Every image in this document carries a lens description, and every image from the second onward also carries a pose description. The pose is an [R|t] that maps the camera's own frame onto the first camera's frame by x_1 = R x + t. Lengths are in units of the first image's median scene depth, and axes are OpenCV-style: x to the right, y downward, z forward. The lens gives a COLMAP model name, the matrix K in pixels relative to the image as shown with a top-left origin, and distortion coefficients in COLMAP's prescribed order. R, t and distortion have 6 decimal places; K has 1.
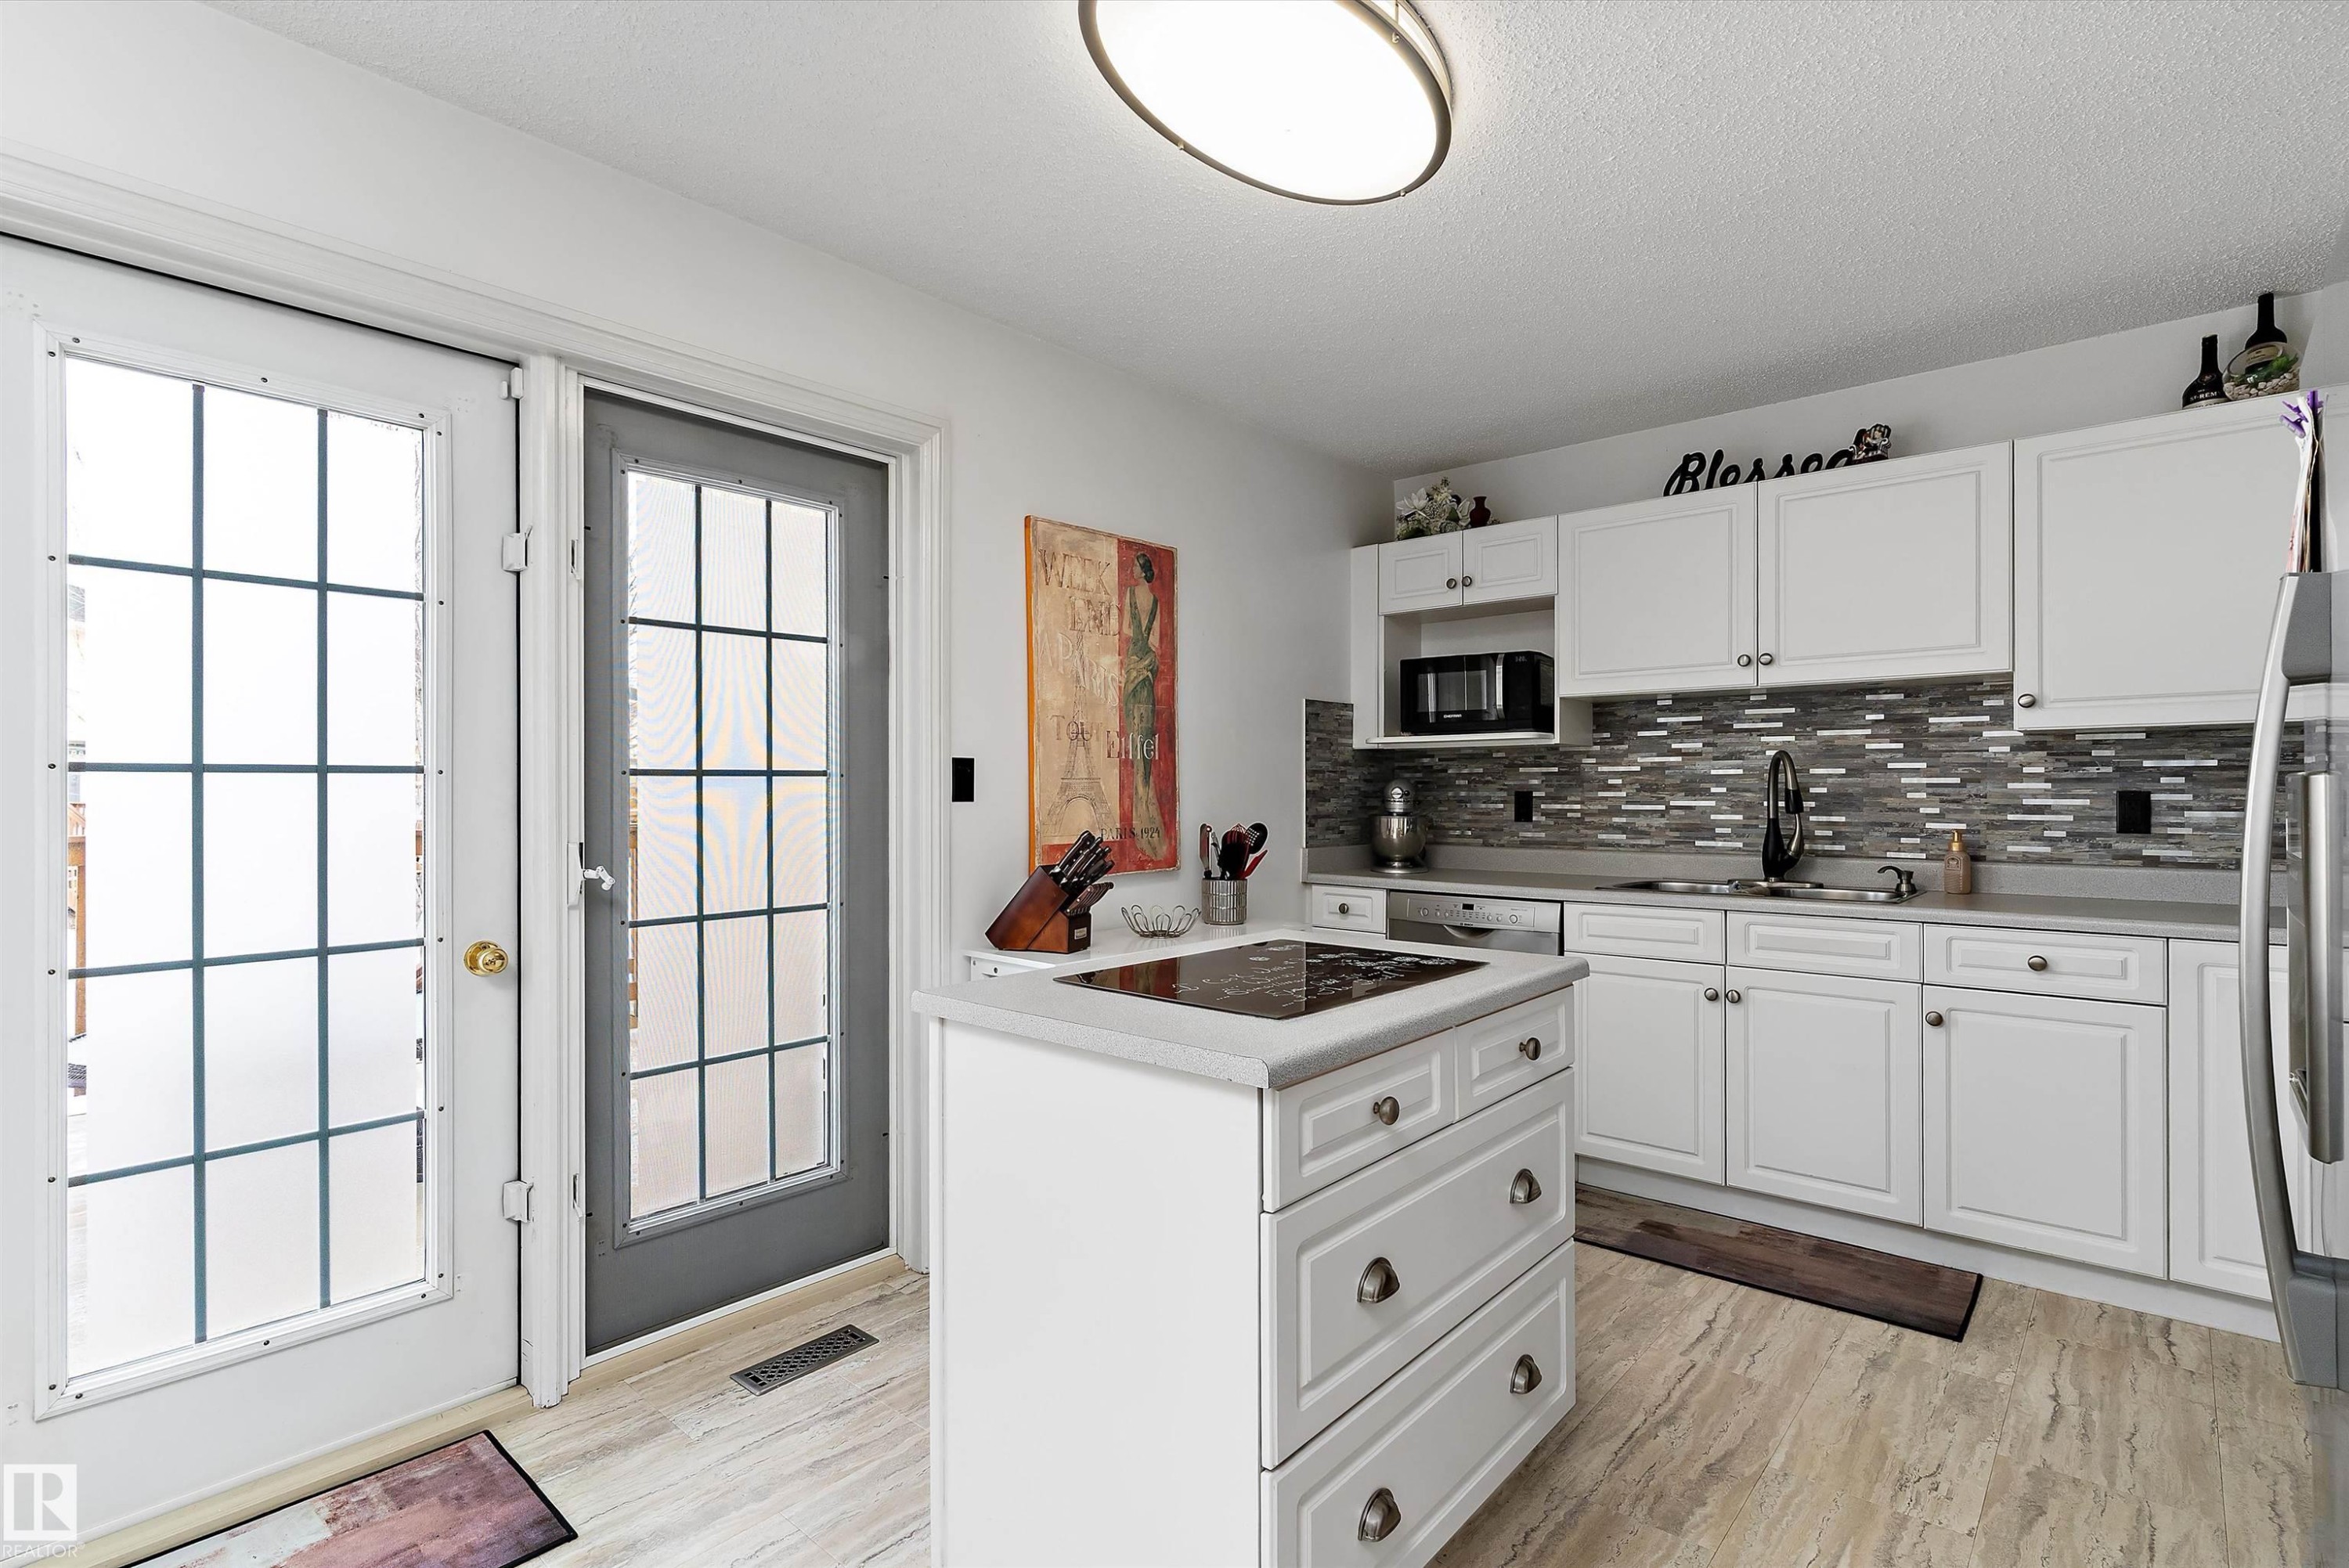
lens RADIAL K [[1122.6, 0, 1171.7], [0, 1122.6, 792.8], [0, 0, 1]] dist [0.002119, 0.000870]
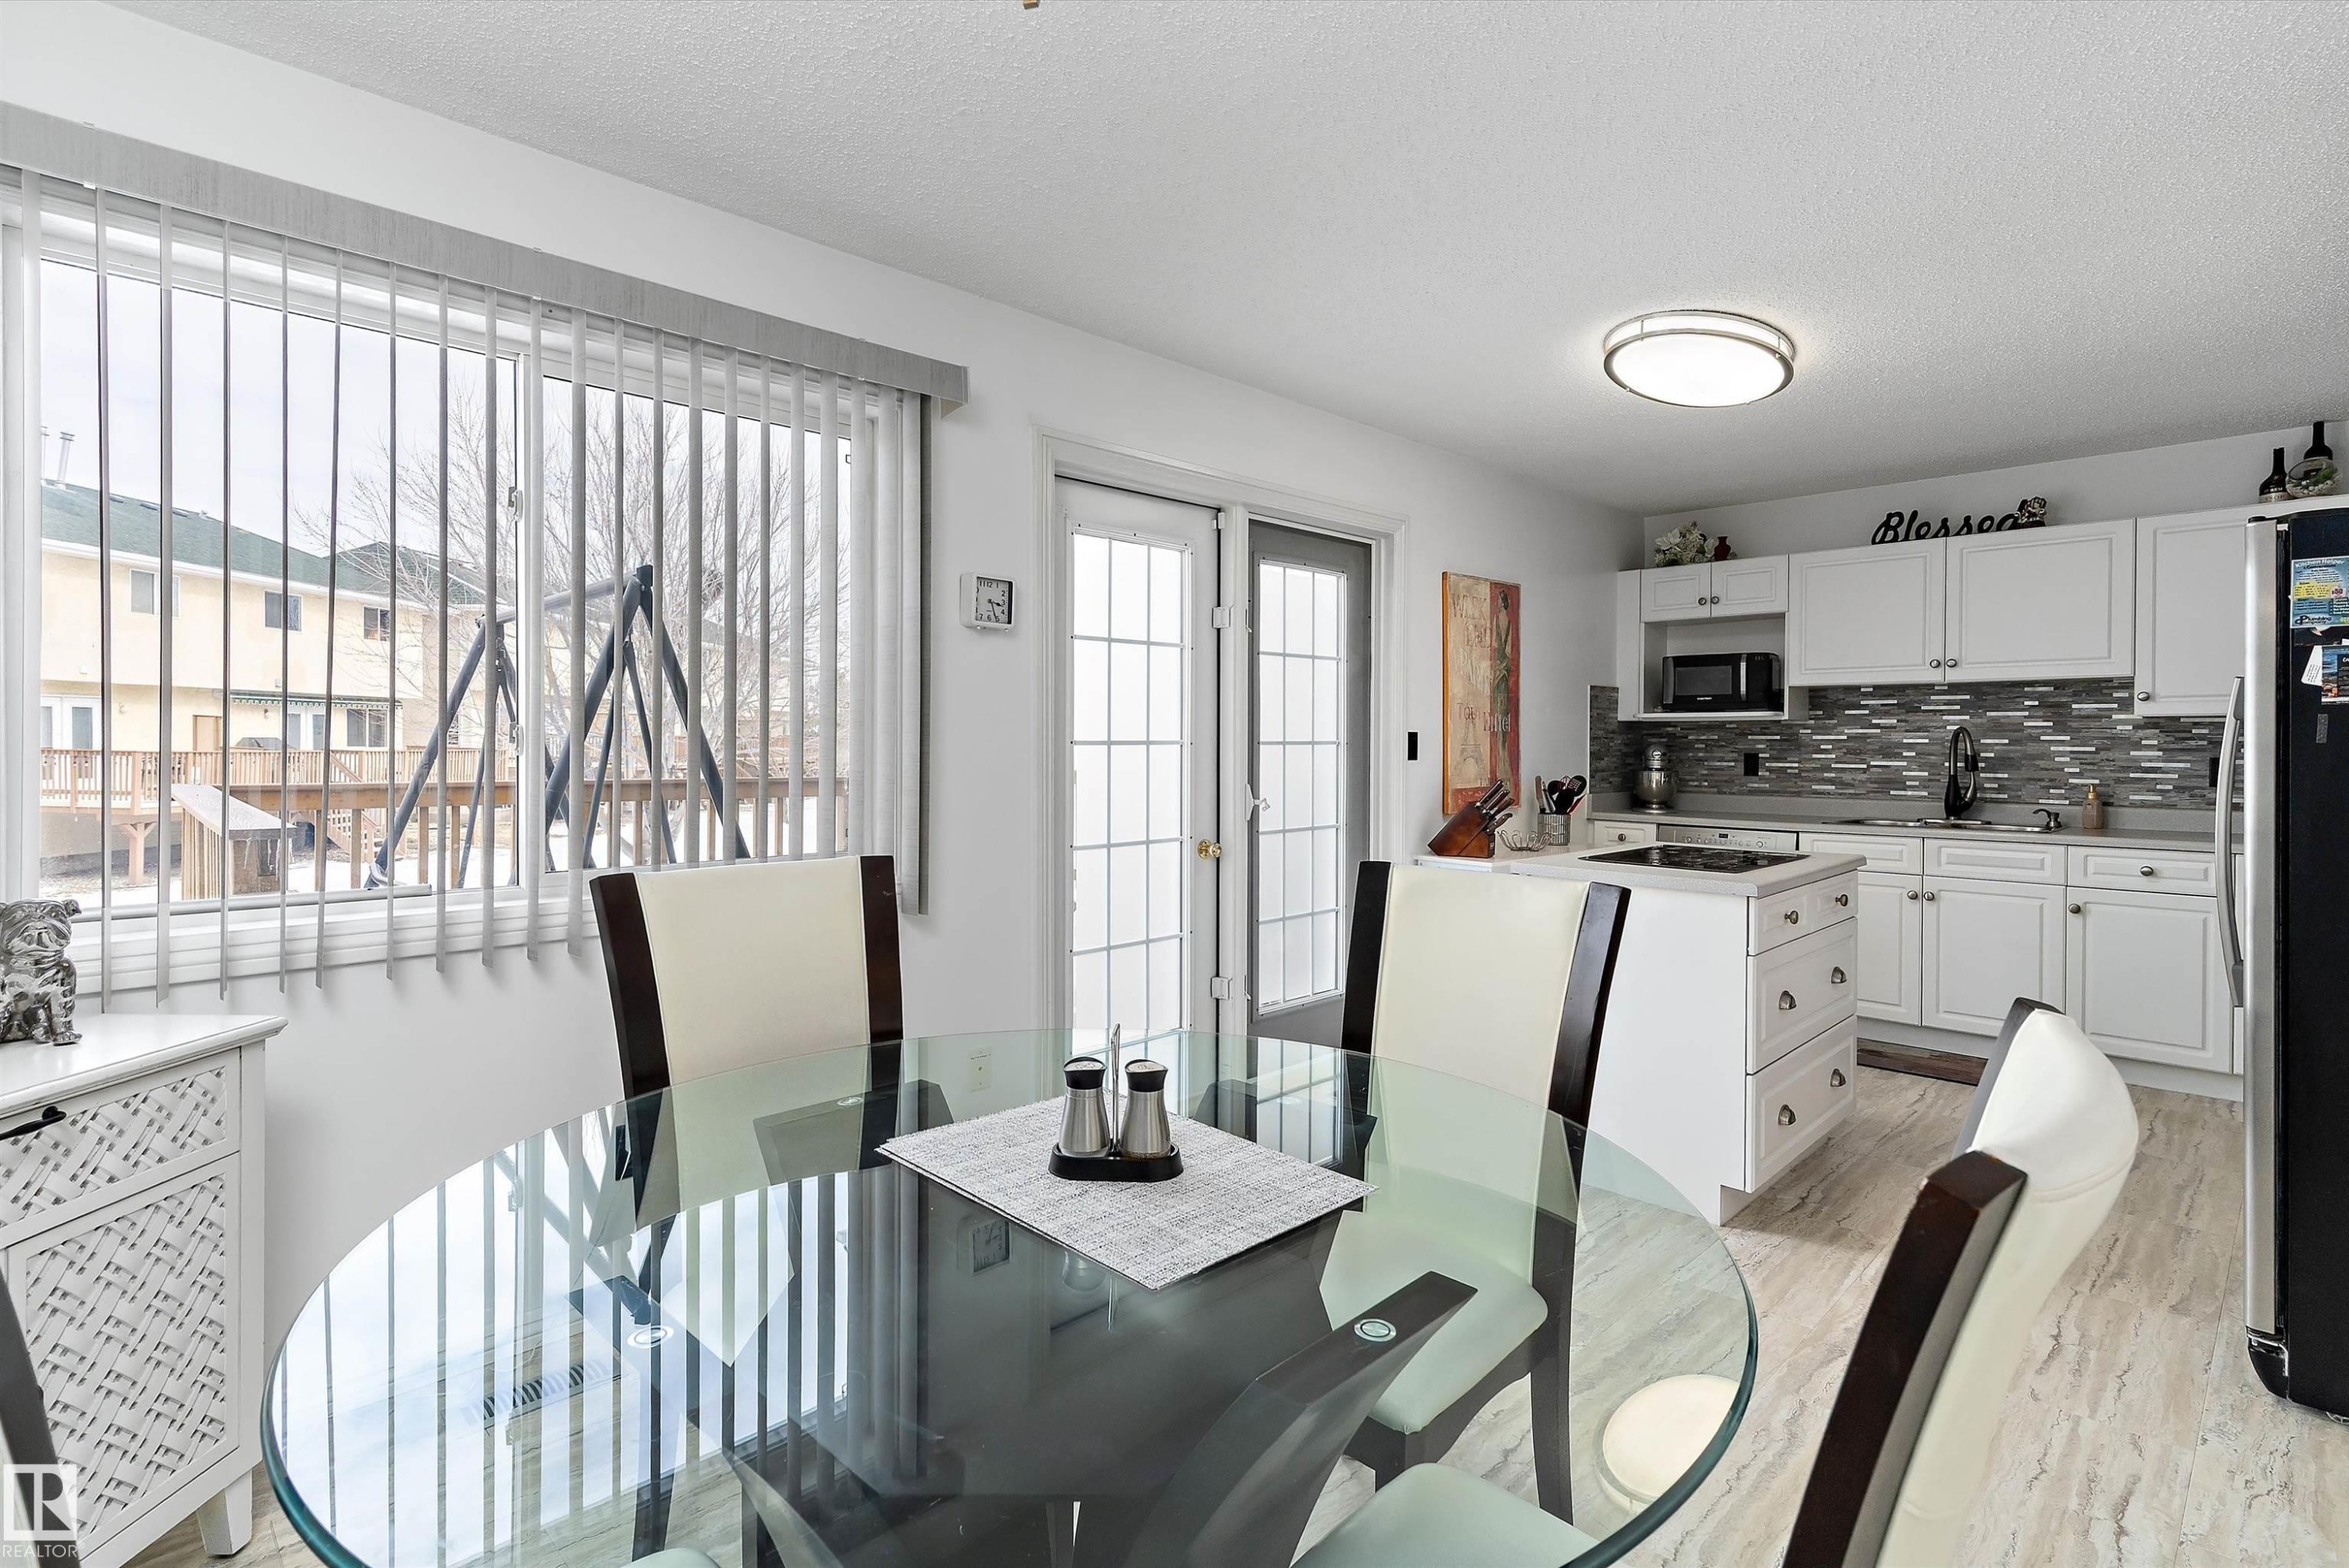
lens RADIAL K [[1116.3, 0, 1174.3], [0, 1116.3, 752.7], [0, 0, 1]] dist [0.002614, -0.000435]
pose [[0.996930, 0.006207, -0.078054, -0.330815], [-0.005596, 0.999952, 0.008048, -0.010703], [0.078100, -0.007587, 0.996917, -0.474431]]
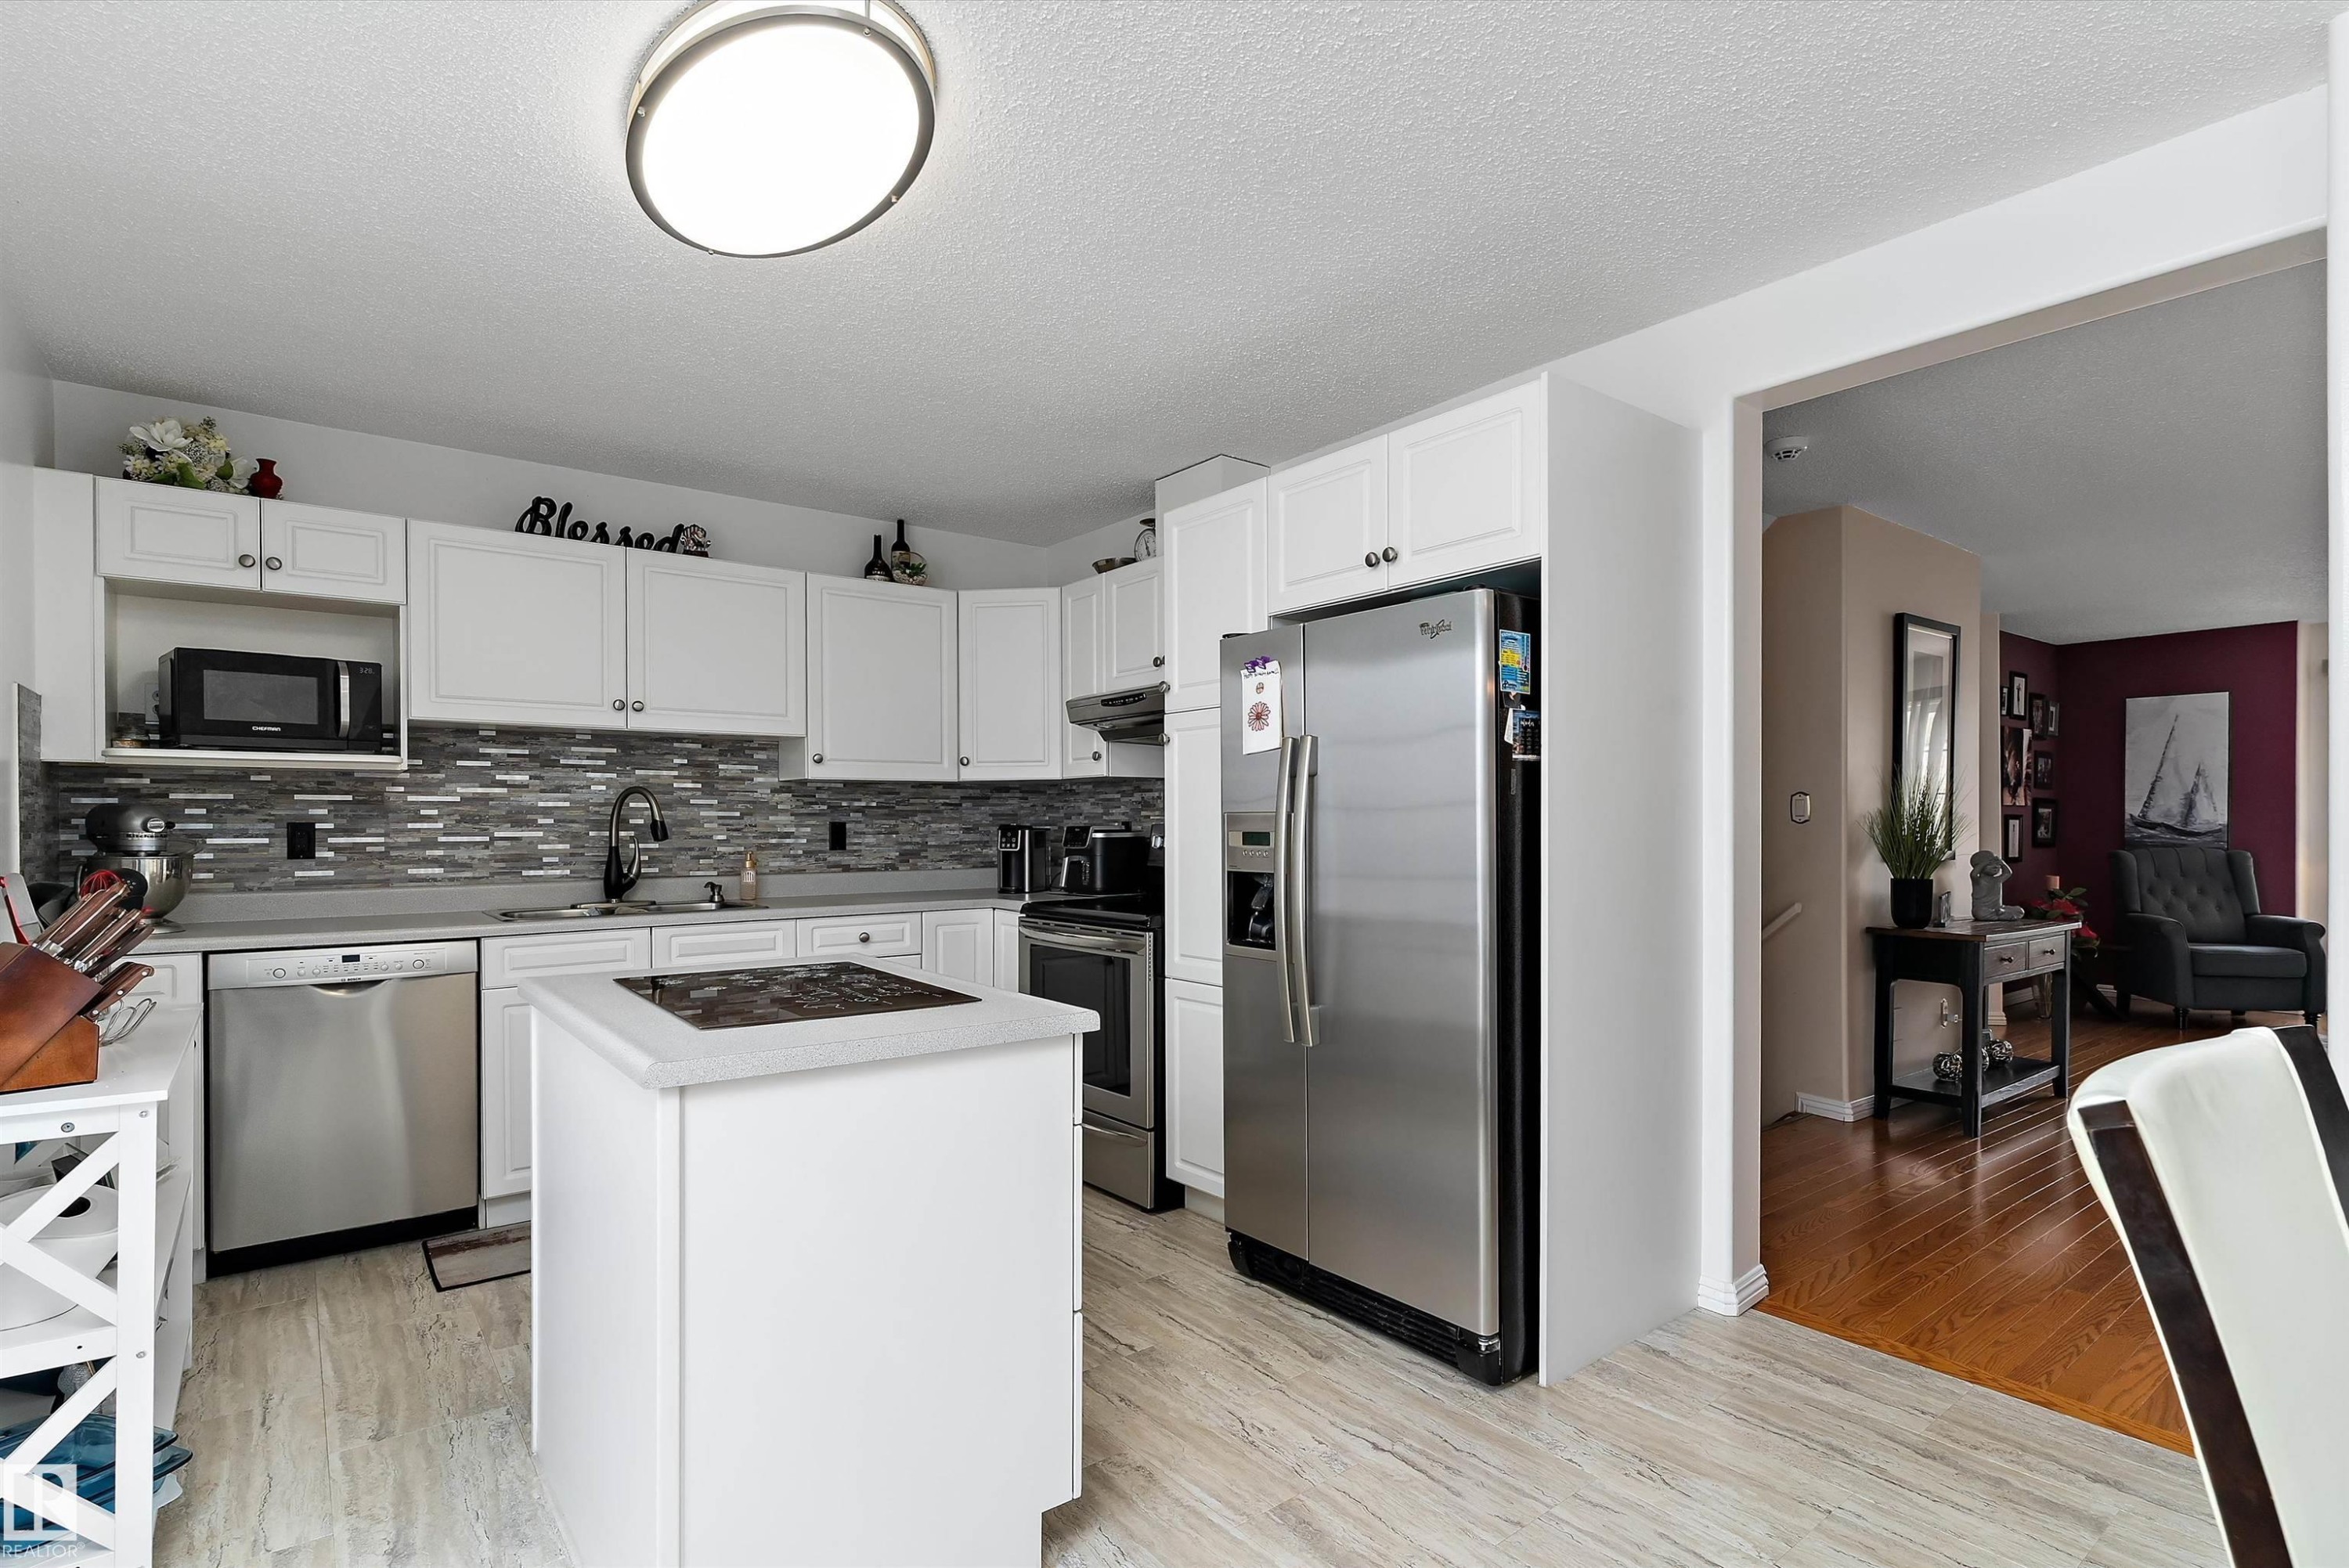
lens RADIAL K [[1143.6, 0, 1170.0], [0, 1143.6, 831.6], [0, 0, 1]] dist [0.002844, 0.000510]
pose [[0.194158, -0.007334, 0.980943, -0.488181], [0.003701, 0.999970, 0.006744, 0.002364], [-0.980963, 0.002321, 0.194179, 0.236486]]
